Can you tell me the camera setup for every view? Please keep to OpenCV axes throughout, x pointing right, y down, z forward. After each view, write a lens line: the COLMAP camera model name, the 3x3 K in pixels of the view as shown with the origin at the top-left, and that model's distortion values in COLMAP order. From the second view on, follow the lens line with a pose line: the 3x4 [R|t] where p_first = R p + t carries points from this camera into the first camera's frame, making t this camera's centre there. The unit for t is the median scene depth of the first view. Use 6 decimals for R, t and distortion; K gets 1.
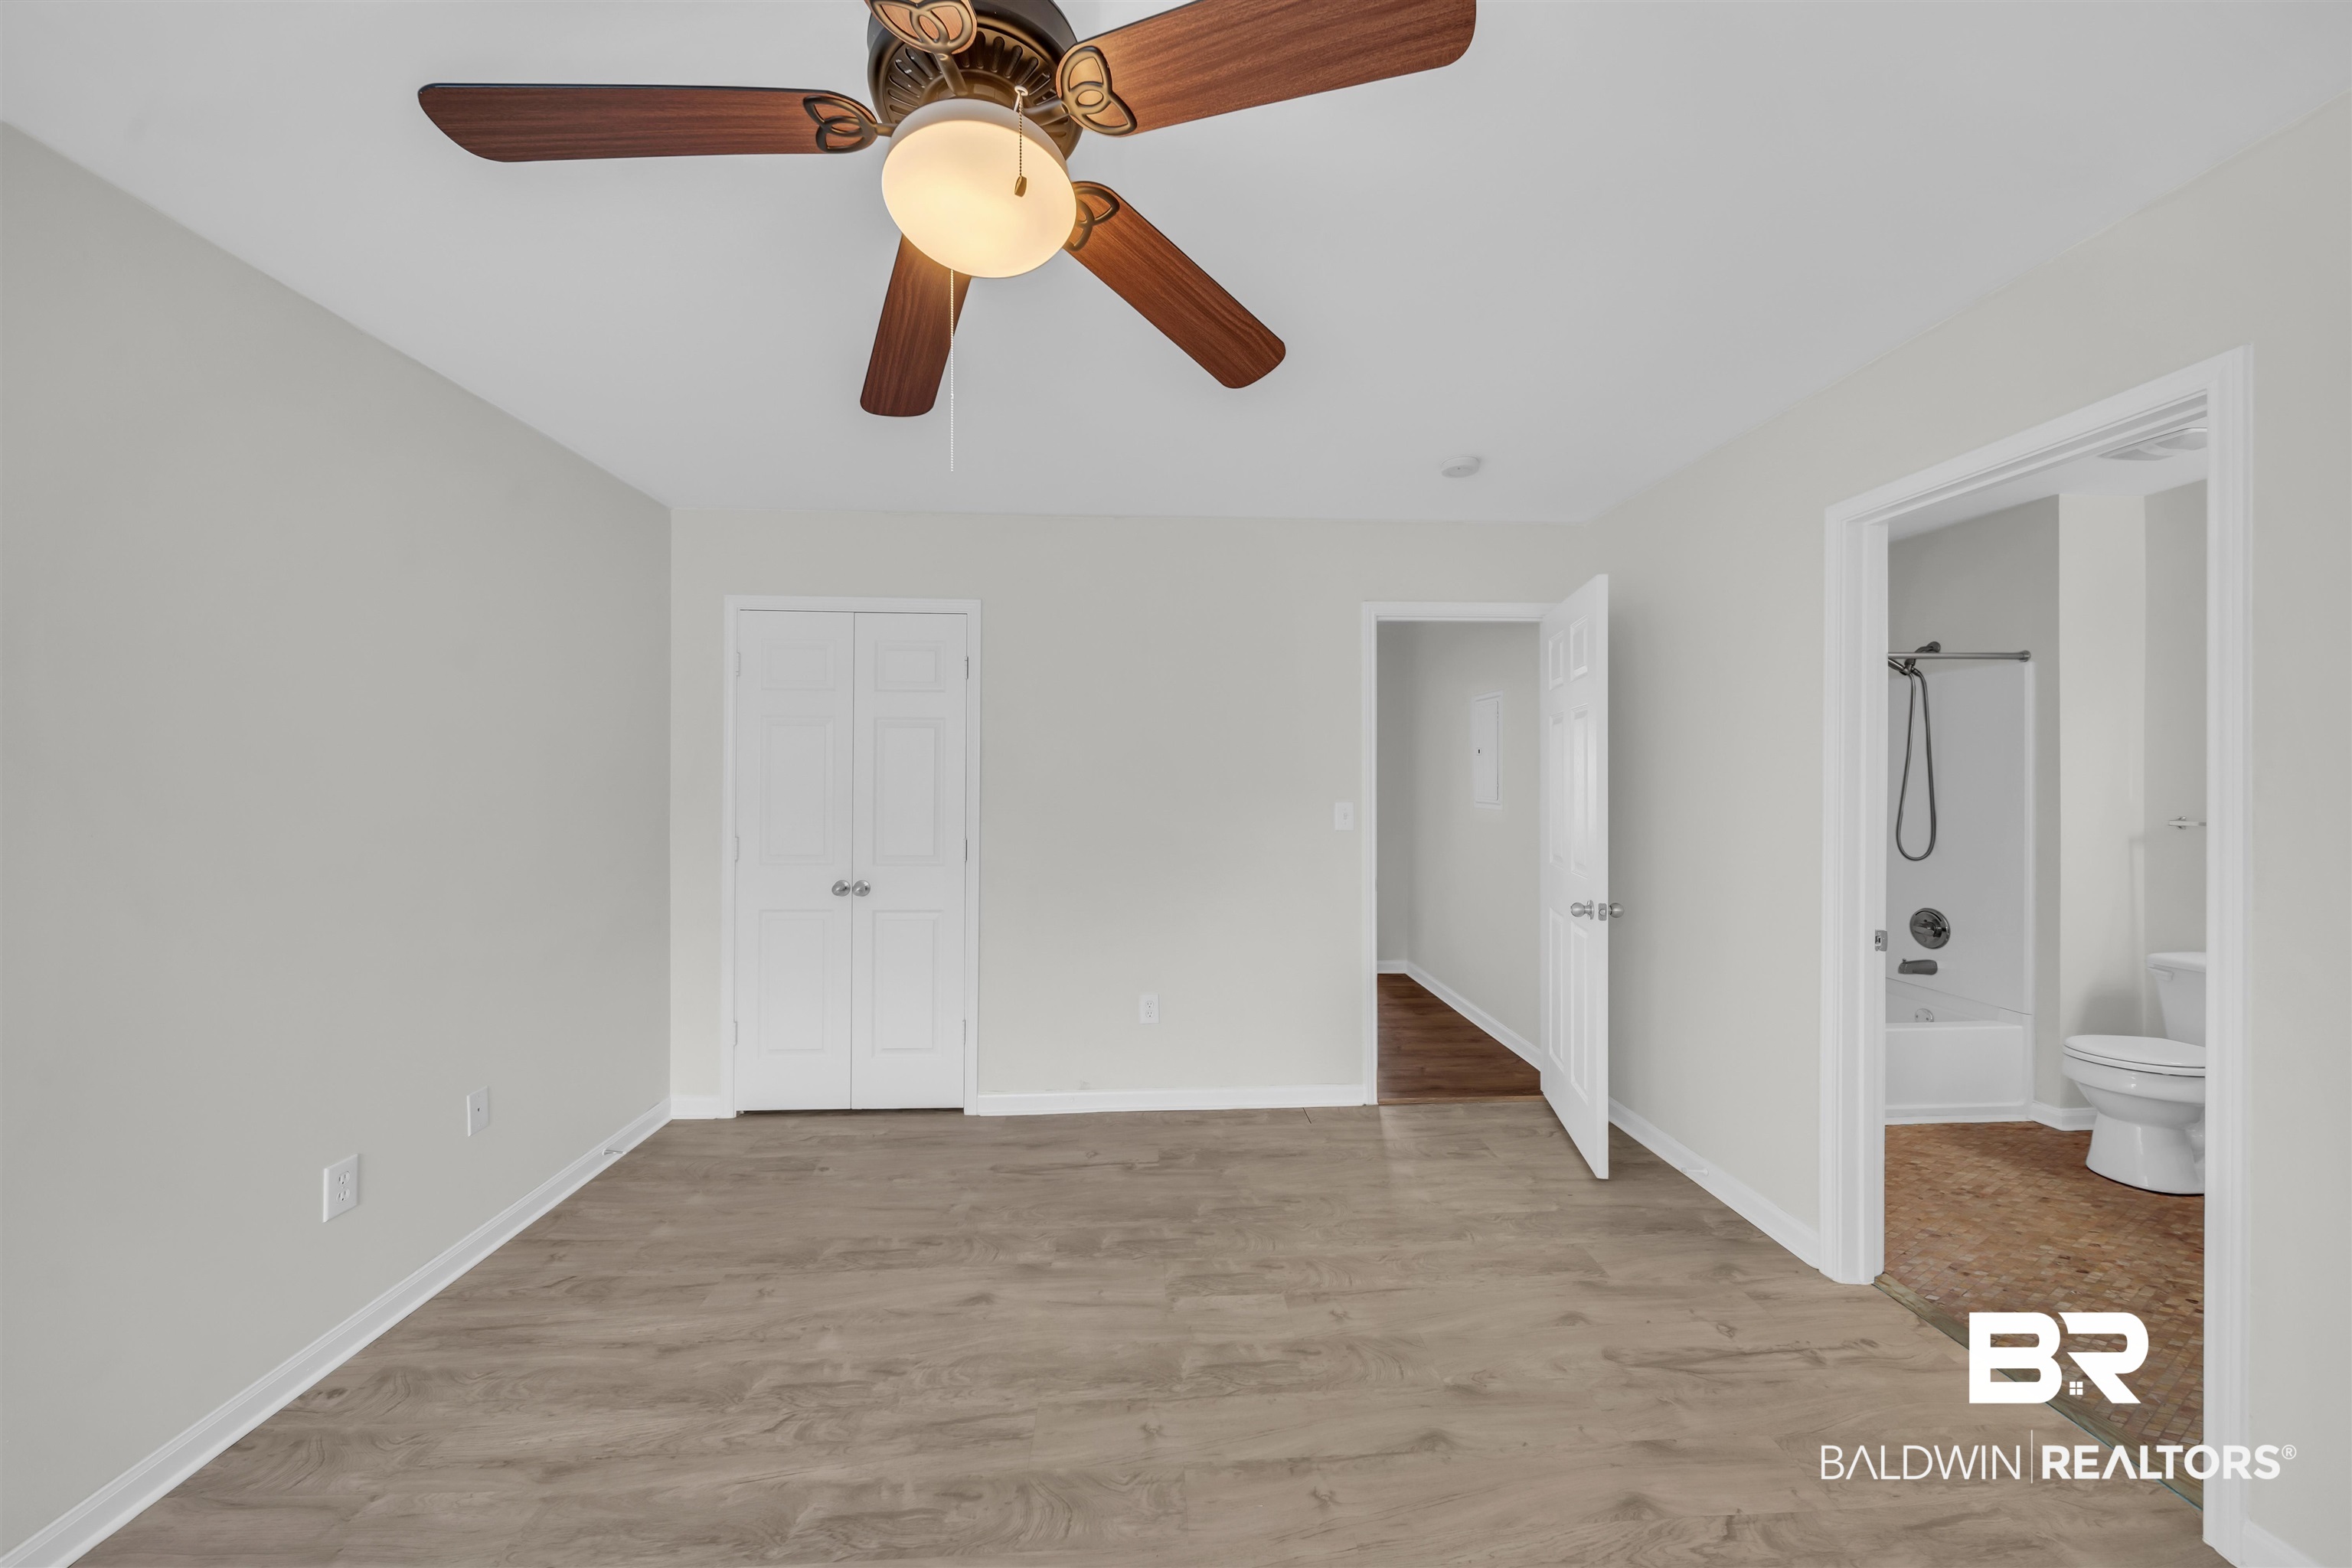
lens RADIAL K [[833.6, 0, 1165.4], [0, 833.6, 778.7], [0, 0, 1]] dist [0.000769, -0.000539]
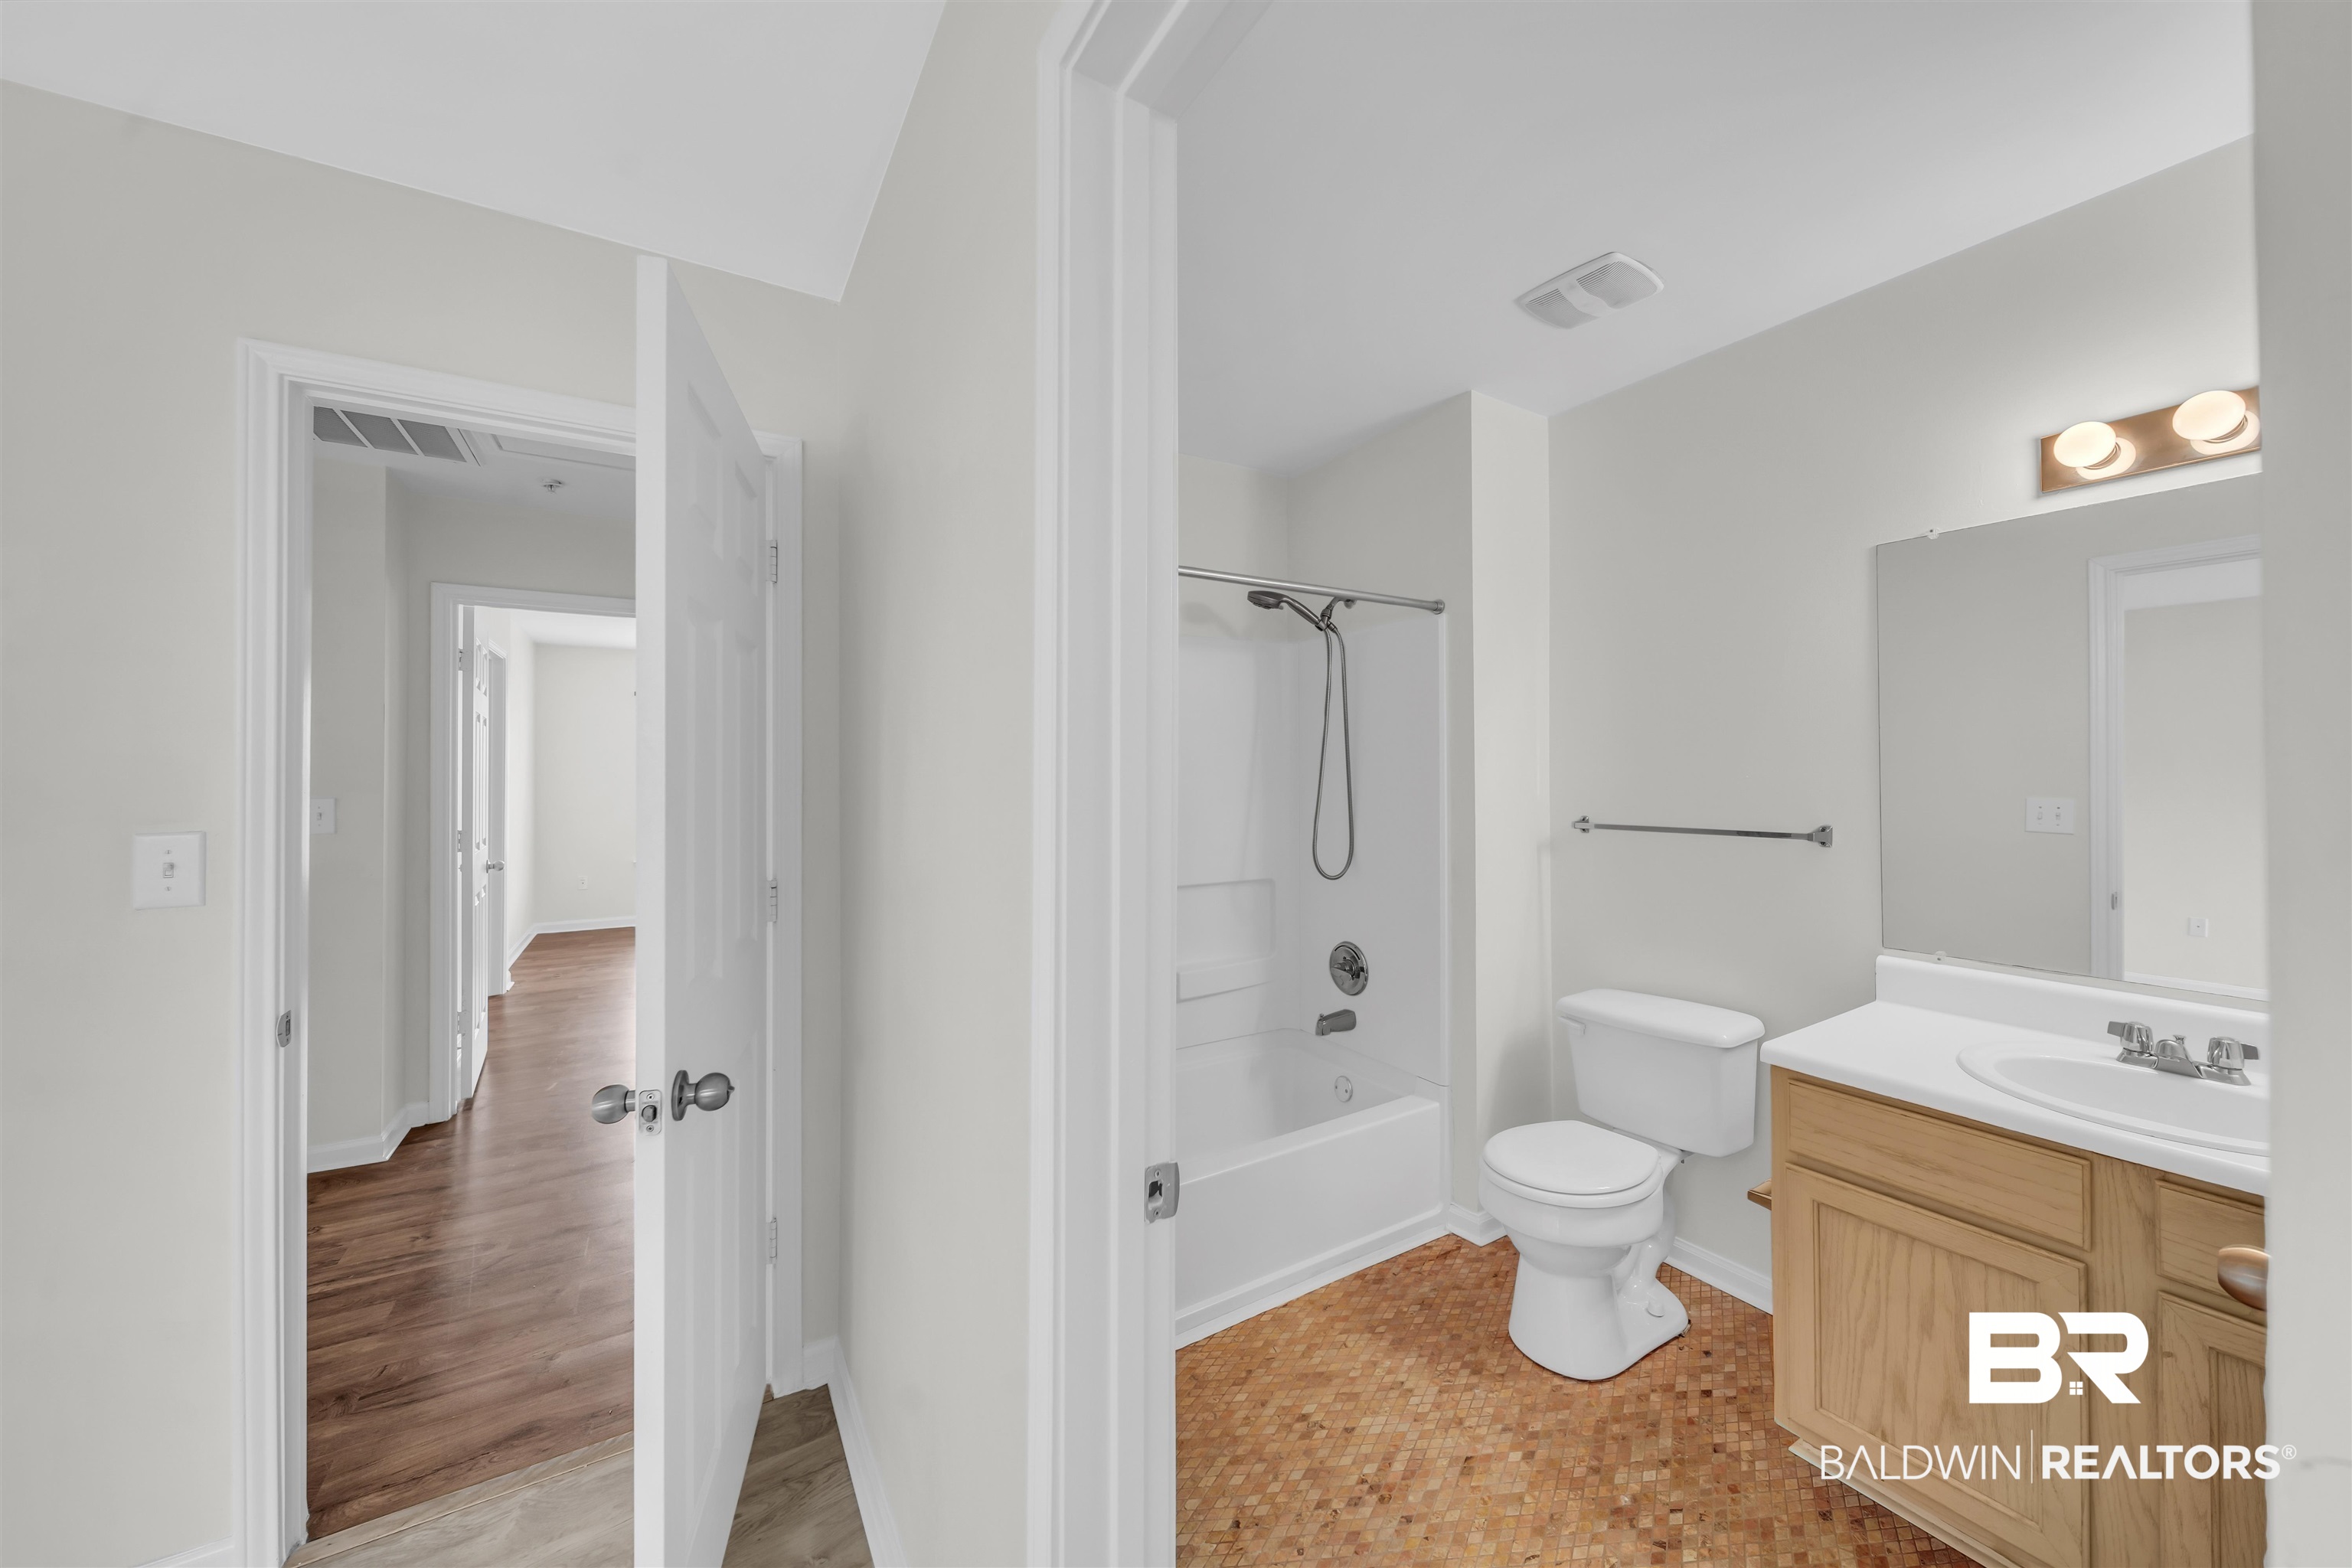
lens RADIAL K [[833.6, 0, 1183.1], [0, 833.6, 774.0], [0, 0, 1]] dist [0.000769, -0.000539]
pose [[0.877411, -0.004816, 0.479714, 0.445514], [0.005647, 0.999984, -0.000289, 0.003347], [-0.479705, 0.002962, 0.877425, 0.430093]]
